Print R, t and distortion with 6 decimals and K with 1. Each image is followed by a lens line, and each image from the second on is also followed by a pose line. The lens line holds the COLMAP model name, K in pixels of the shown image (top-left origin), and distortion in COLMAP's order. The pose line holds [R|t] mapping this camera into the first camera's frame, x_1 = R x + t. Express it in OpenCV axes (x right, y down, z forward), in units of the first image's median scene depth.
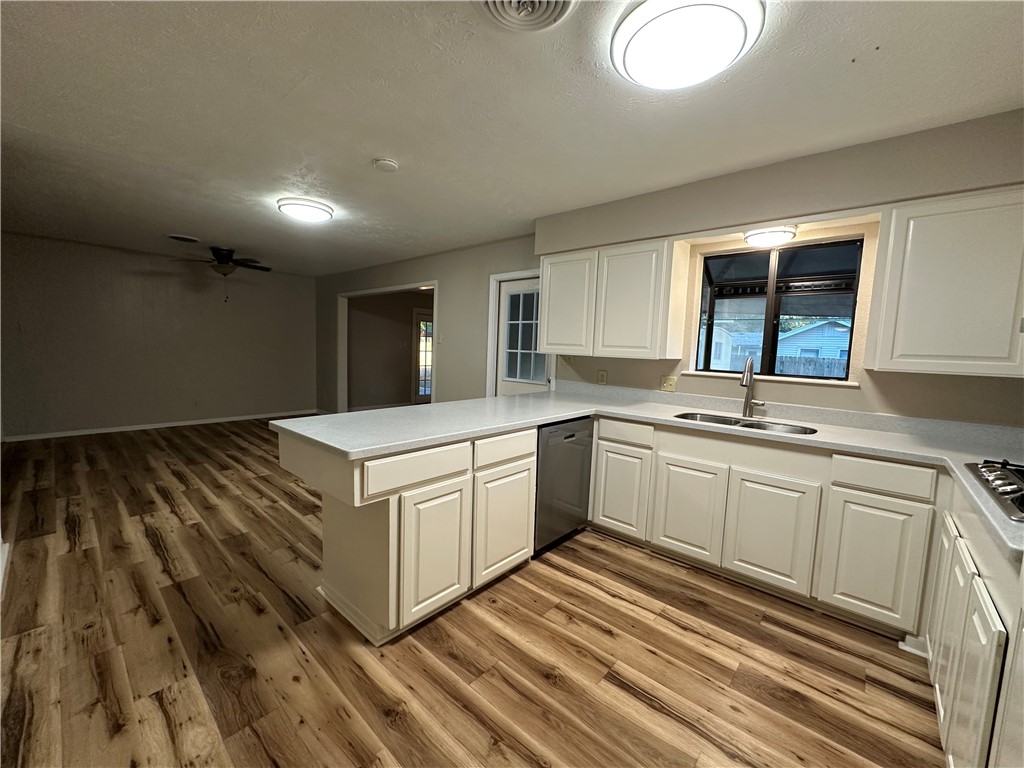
lens RADIAL K [[407.4, 0, 512.0], [0, 407.4, 384.0], [0, 0, 1]] dist [-0.001035, 0.000057]
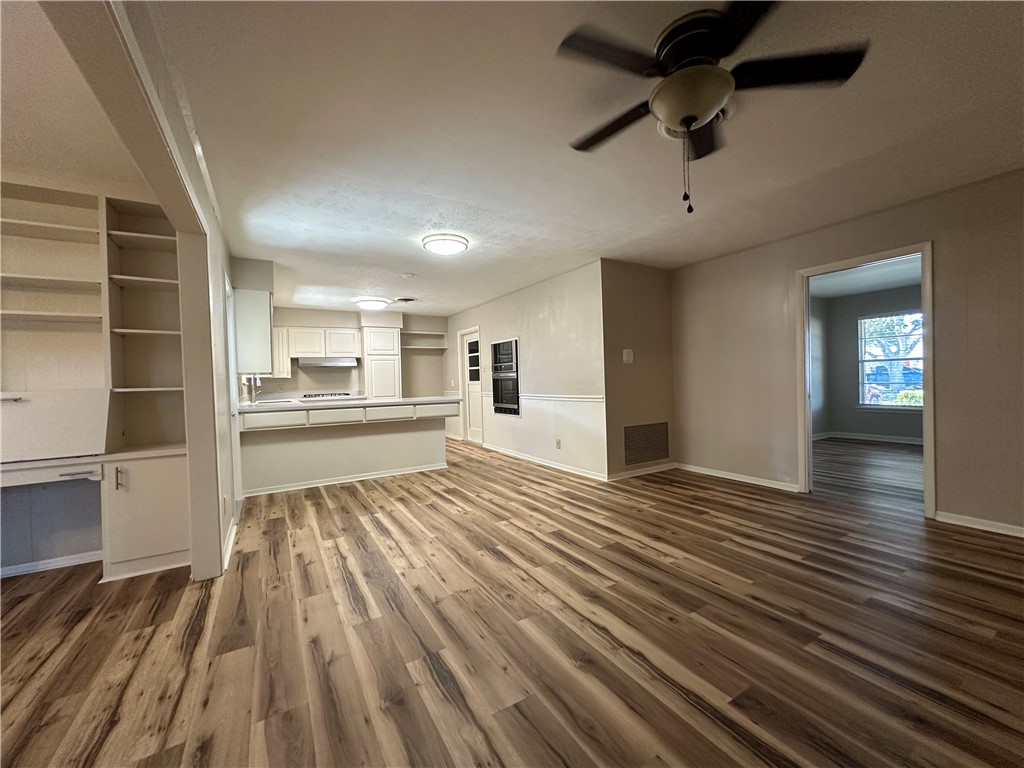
lens RADIAL K [[407.4, 0, 512.0], [0, 407.4, 384.0], [0, 0, 1]] dist [-0.001035, 0.000057]
pose [[-0.953458, -0.012757, 0.301255, -1.542503], [0.022040, 0.993483, 0.111828, -0.258145], [-0.300718, 0.113263, -0.946964, 3.083130]]
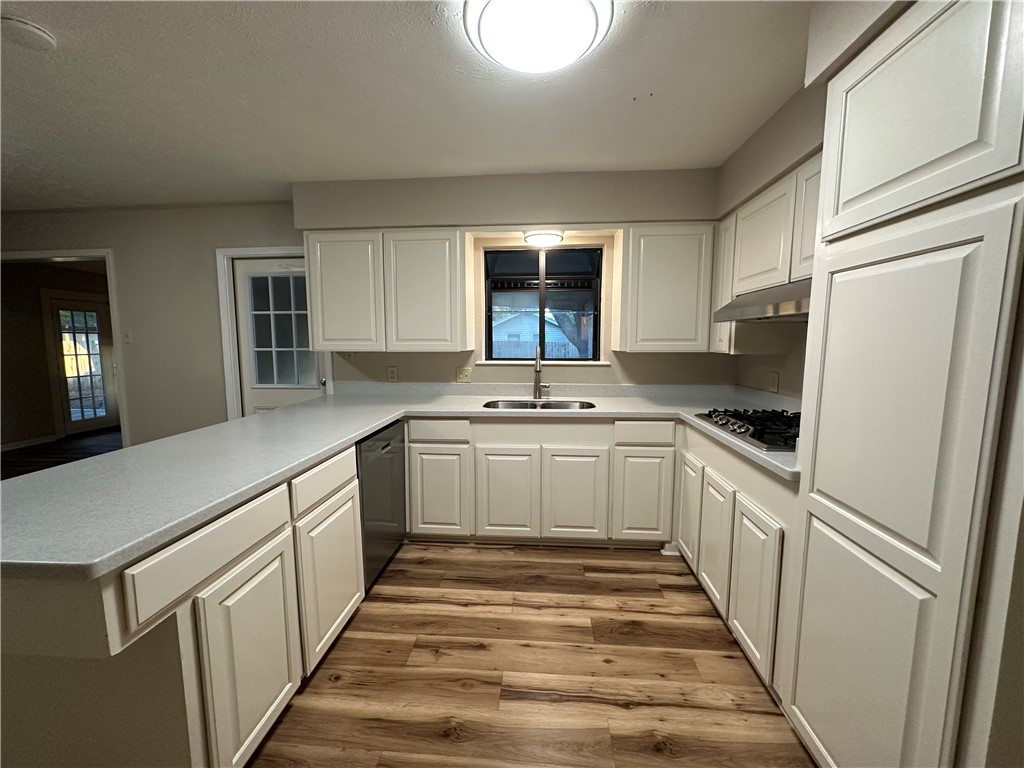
lens RADIAL K [[407.4, 0, 512.0], [0, 407.4, 384.0], [0, 0, 1]] dist [-0.001035, 0.000057]
pose [[0.798713, -0.101055, 0.593165, -0.150682], [0.086222, 0.994844, 0.053388, -0.027285], [-0.595502, 0.008502, 0.803309, 0.148831]]
